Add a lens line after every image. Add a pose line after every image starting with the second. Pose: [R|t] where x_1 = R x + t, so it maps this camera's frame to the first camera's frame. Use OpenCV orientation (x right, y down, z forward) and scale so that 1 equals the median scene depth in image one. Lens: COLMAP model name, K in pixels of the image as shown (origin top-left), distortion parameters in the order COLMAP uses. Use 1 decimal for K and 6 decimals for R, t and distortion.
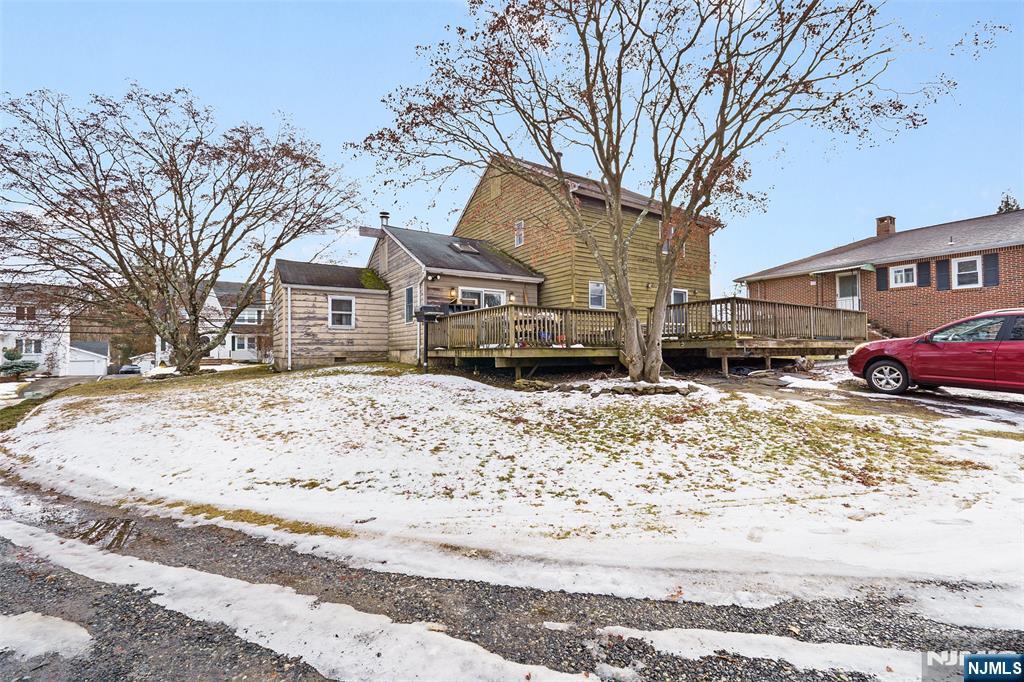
lens RADIAL K [[462.6, 0, 512.5], [0, 462.6, 341.4], [0, 0, 1]] dist [-0.005736, -0.000537]
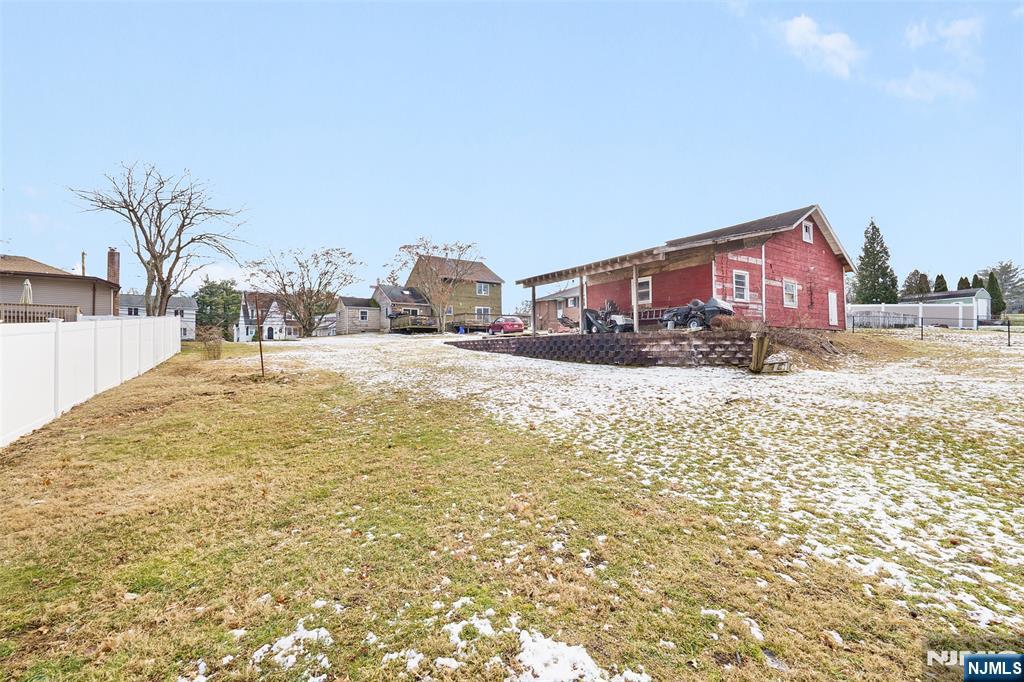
lens RADIAL K [[462.6, 0, 512.2], [0, 462.6, 340.9], [0, 0, 1]] dist [-0.005736, -0.000537]
pose [[0.999823, 0.003115, 0.018567, 0.553919], [-0.003187, 0.999988, 0.003842, 0.089950], [-0.018555, -0.003900, 0.999820, -2.084578]]
